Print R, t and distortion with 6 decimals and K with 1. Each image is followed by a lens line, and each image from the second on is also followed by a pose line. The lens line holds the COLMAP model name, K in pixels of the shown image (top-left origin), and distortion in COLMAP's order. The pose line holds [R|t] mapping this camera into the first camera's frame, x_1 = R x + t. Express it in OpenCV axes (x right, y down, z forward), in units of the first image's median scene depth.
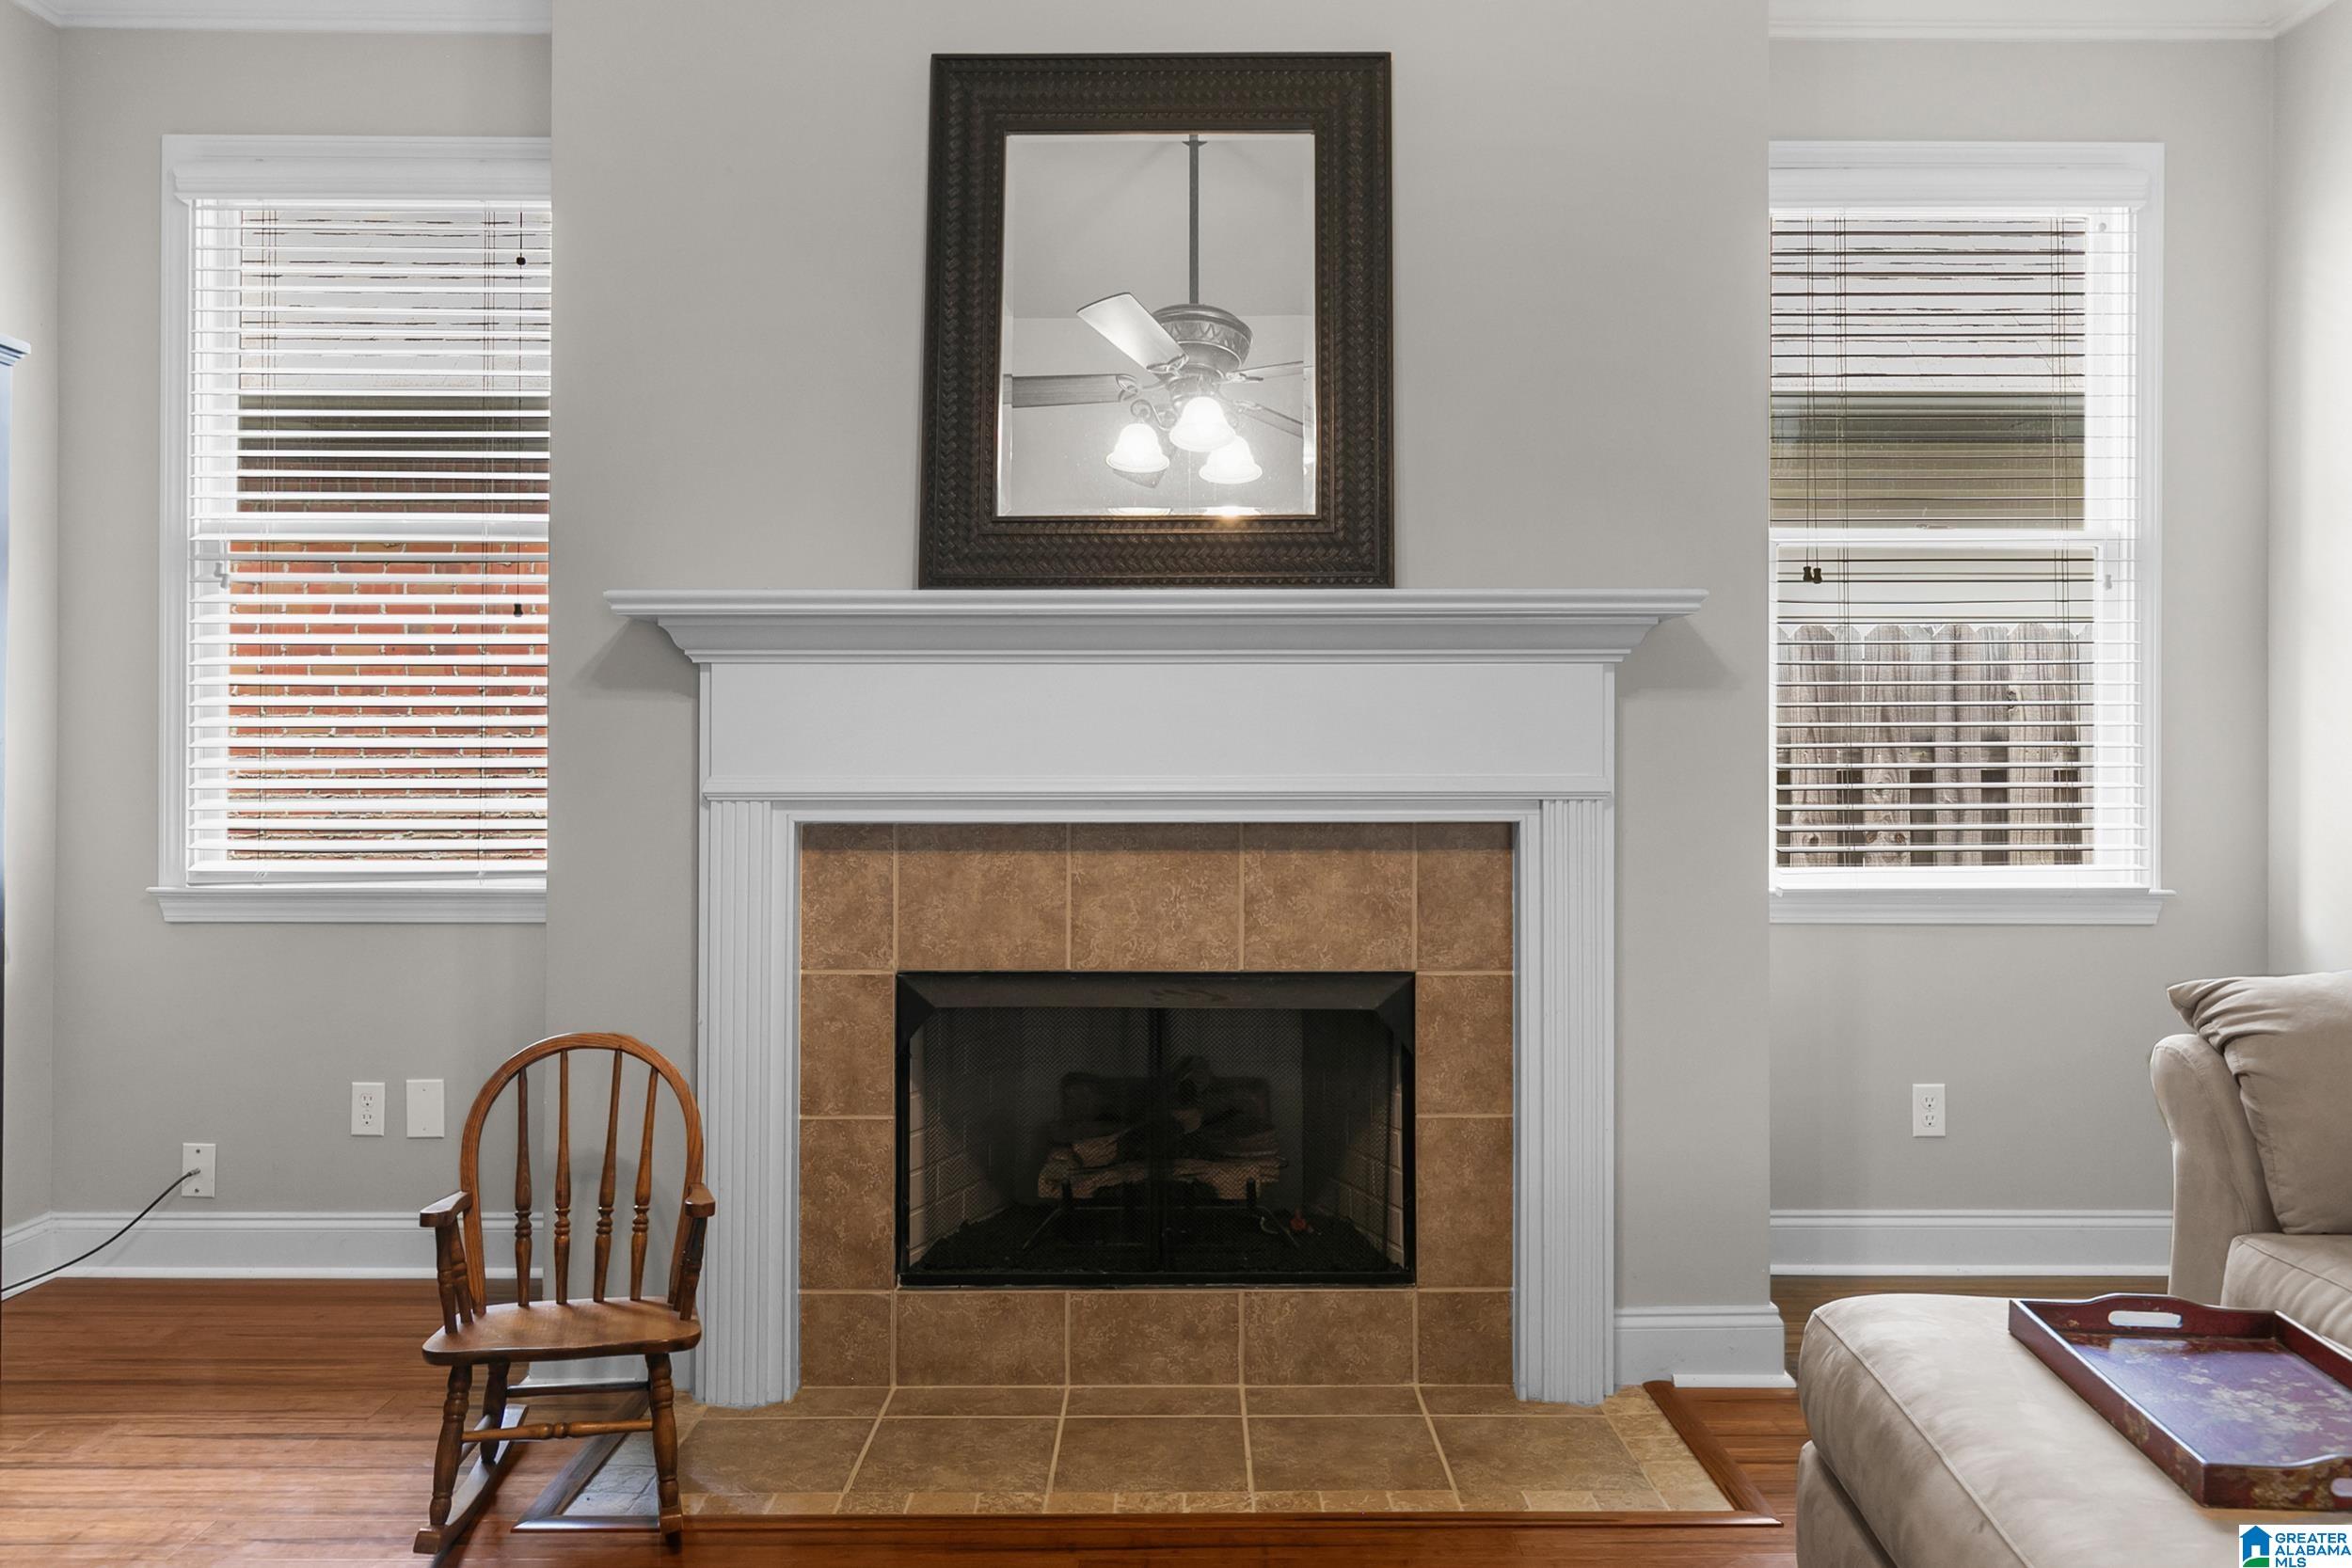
lens RADIAL K [[1730.6, 0, 1190.2], [0, 1730.6, 754.0], [0, 0, 1]] dist [0.003488, -0.002057]
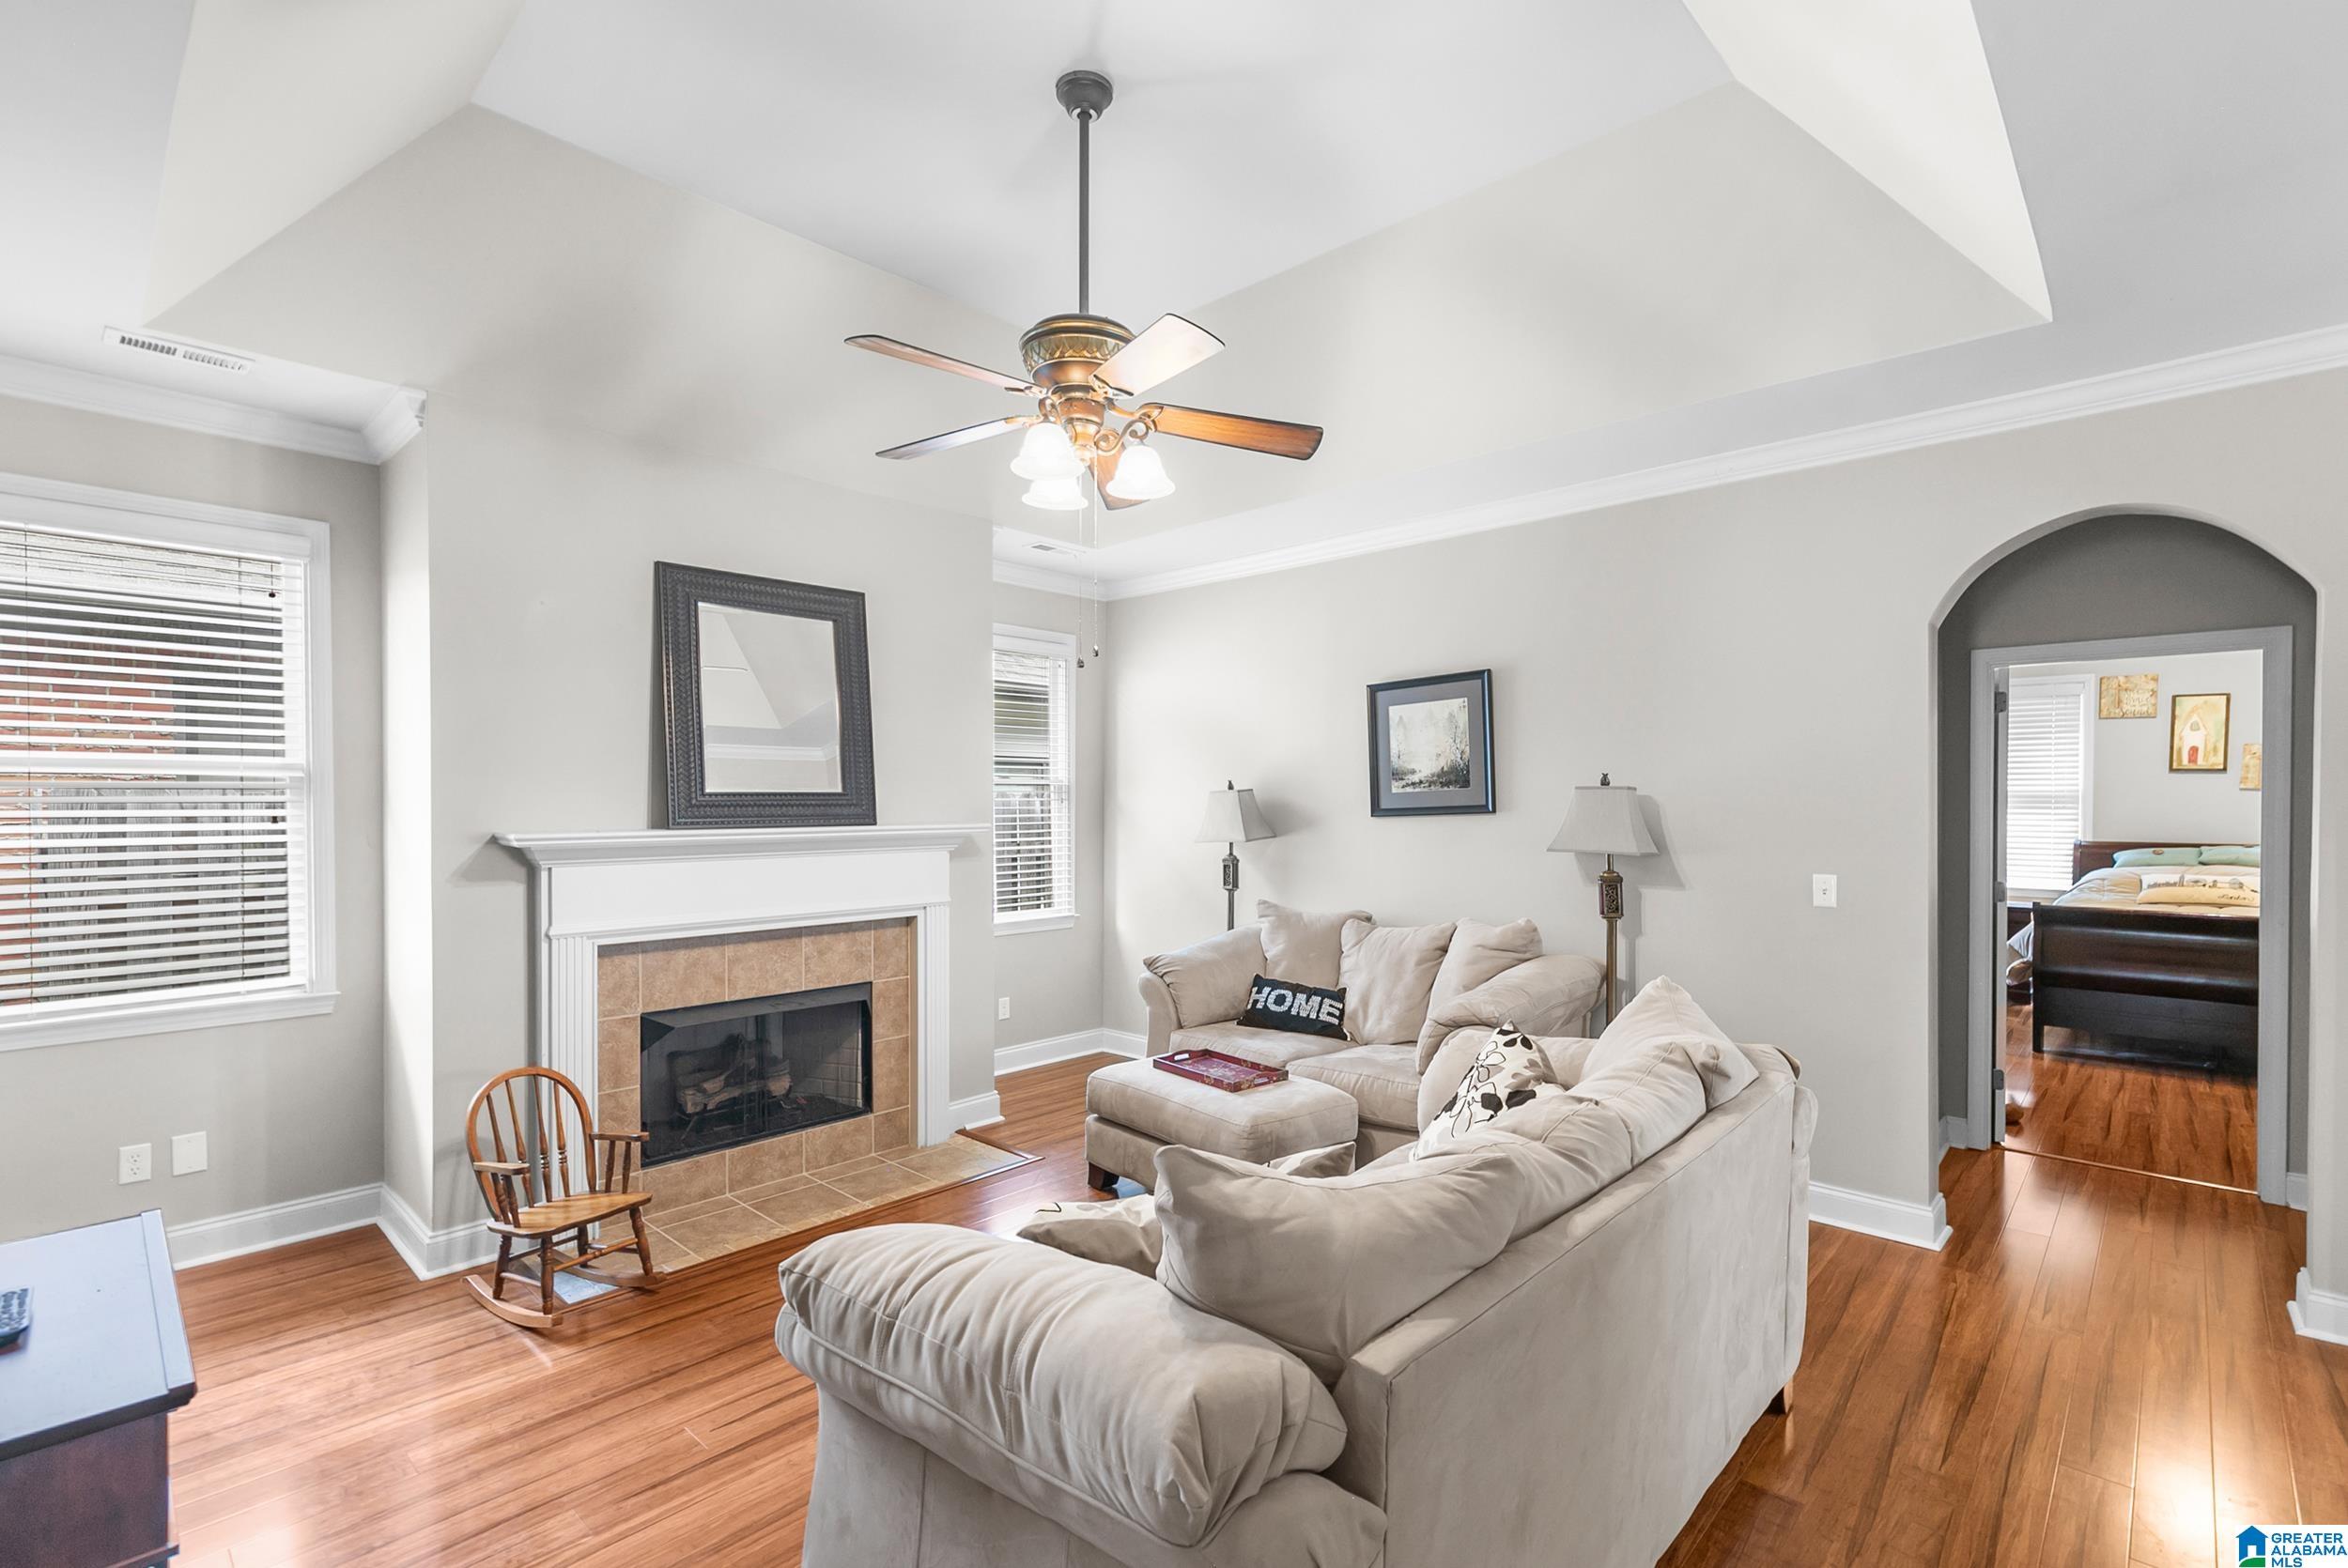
lens RADIAL K [[1069.1, 0, 1180.3], [0, 1069.1, 812.5], [0, 0, 1]] dist [0.009565, -0.001786]
pose [[0.691591, -0.011721, 0.722194, -0.635291], [-0.001909, 0.999835, 0.018055, -0.132469], [-0.722287, -0.013866, 0.691455, -0.315041]]
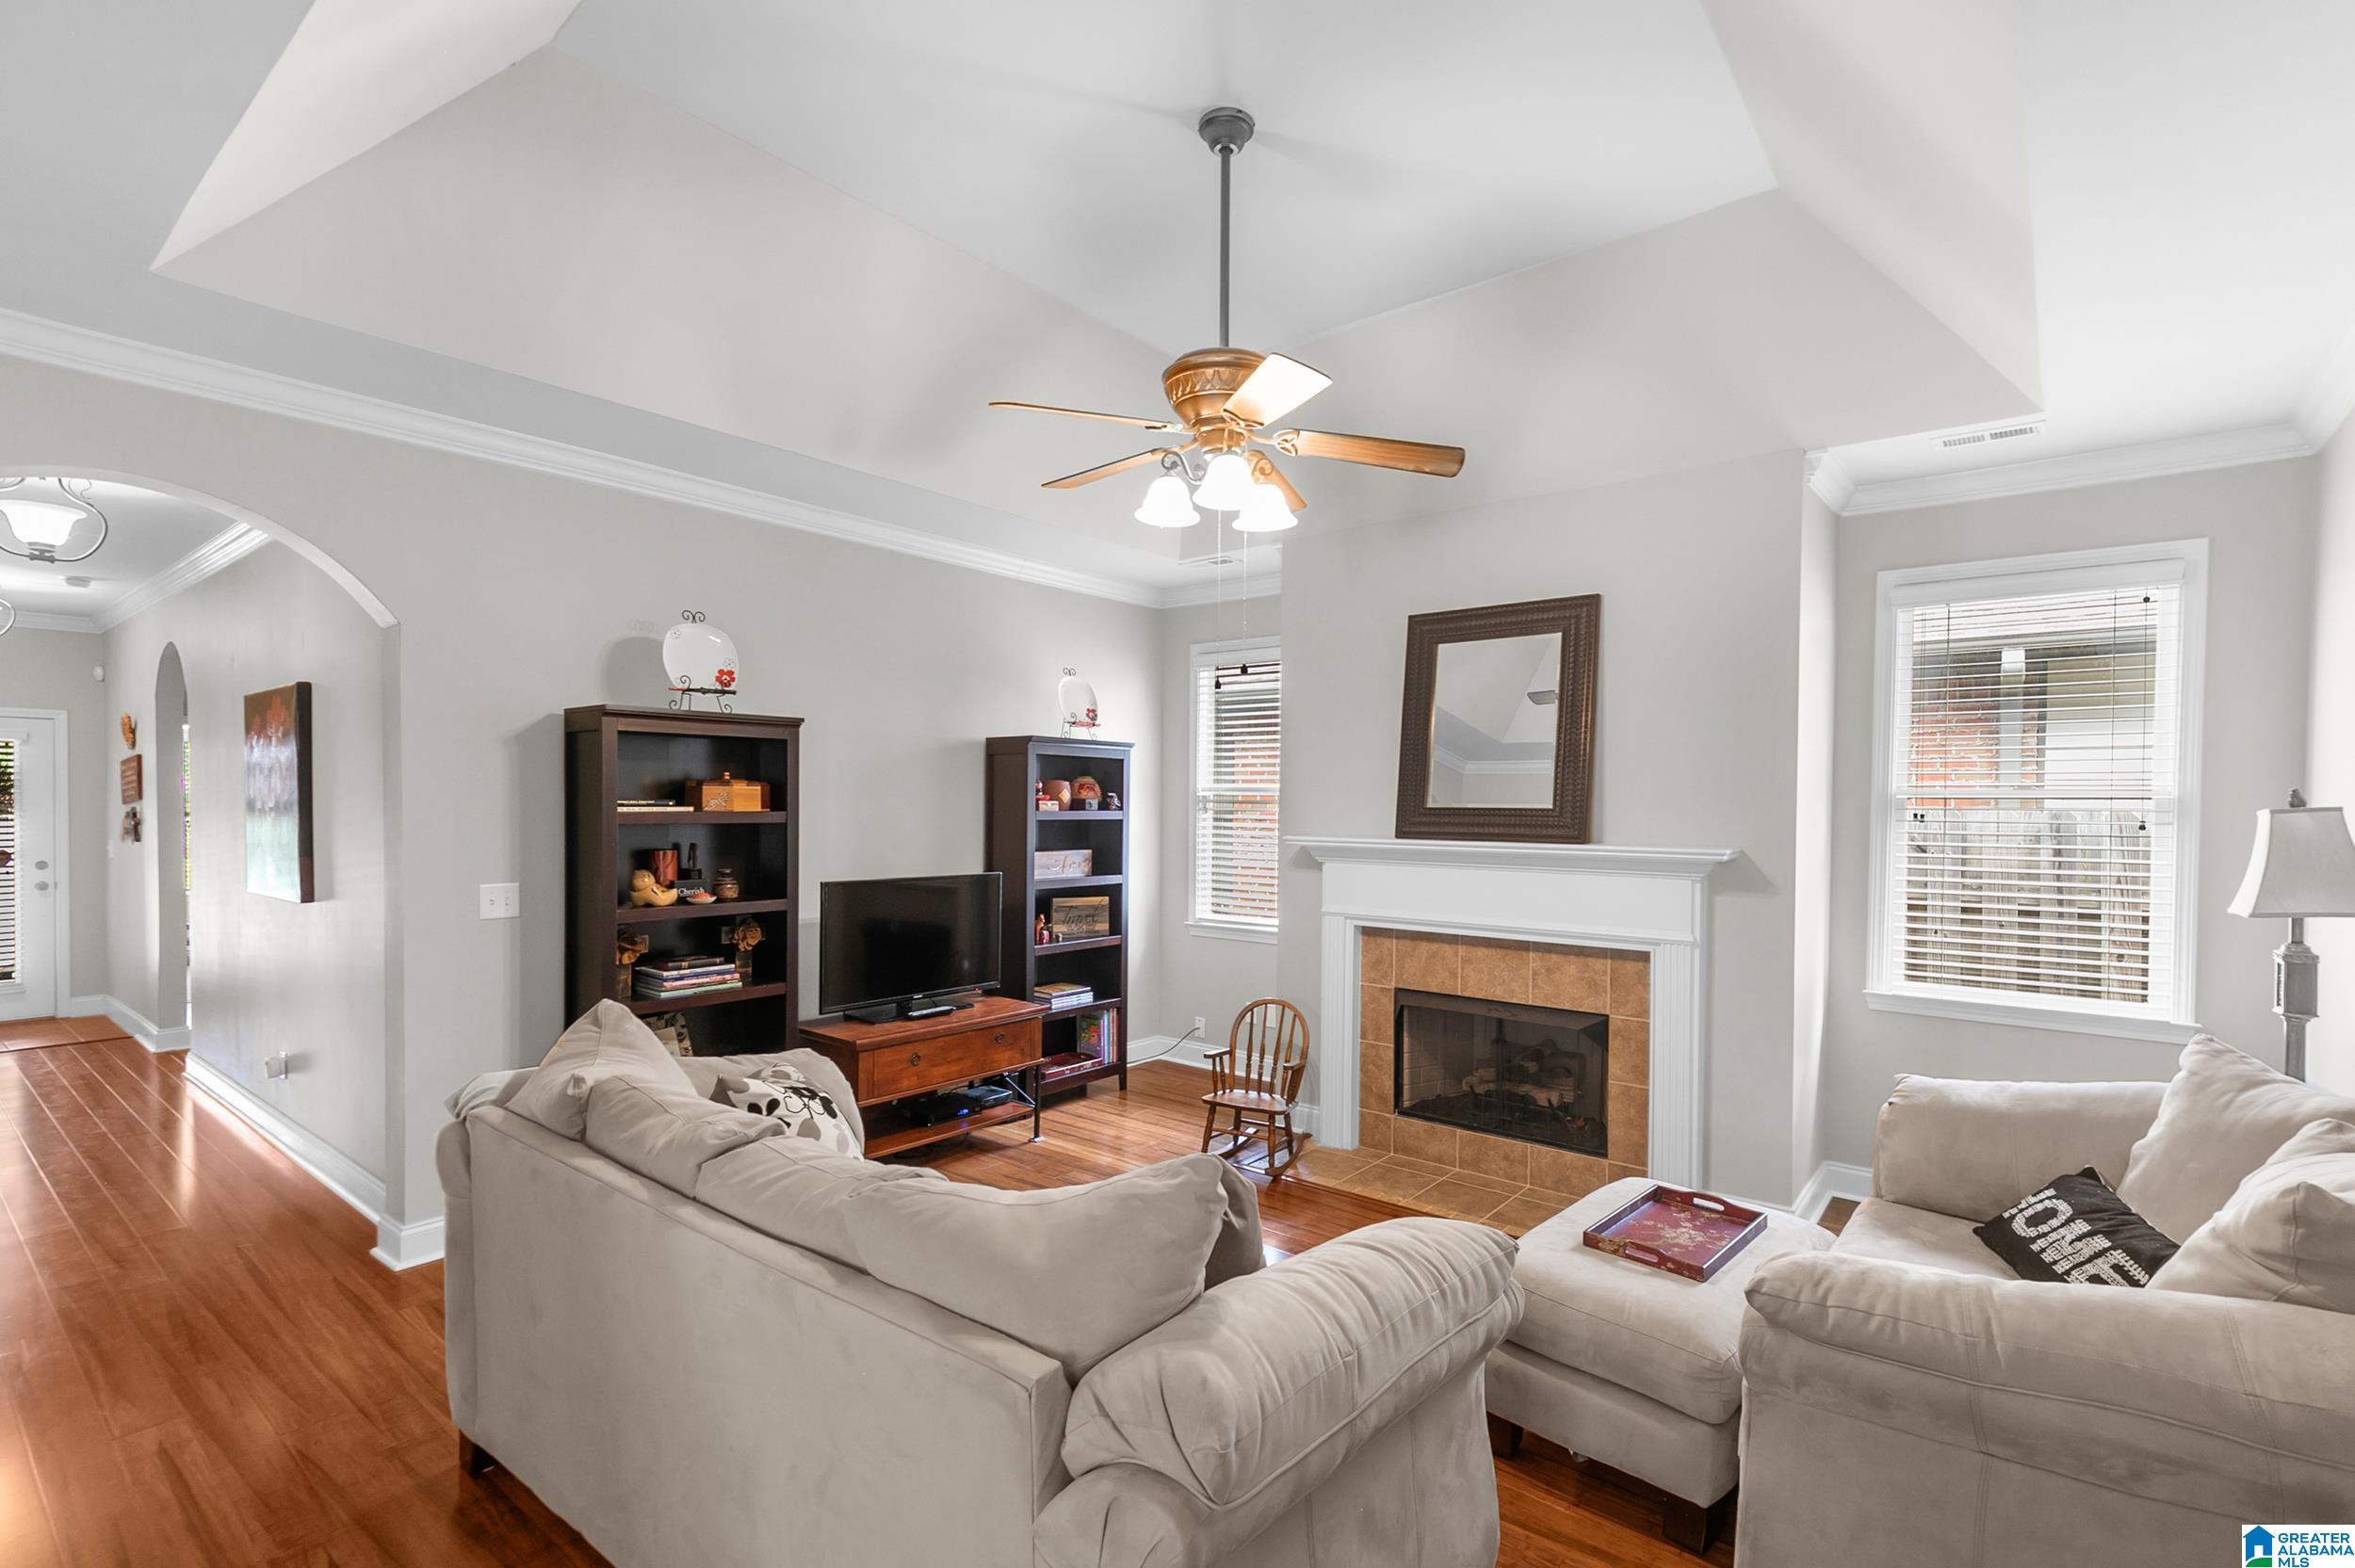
lens RADIAL K [[1072.3, 0, 1201.6], [0, 1072.3, 812.2], [0, 0, 1]] dist [0.009565, -0.001786]
pose [[0.783890, 0.012946, -0.620765, 0.564584], [-0.005318, 0.999886, 0.014138, -0.145203], [0.620877, -0.007782, 0.783869, -0.373792]]
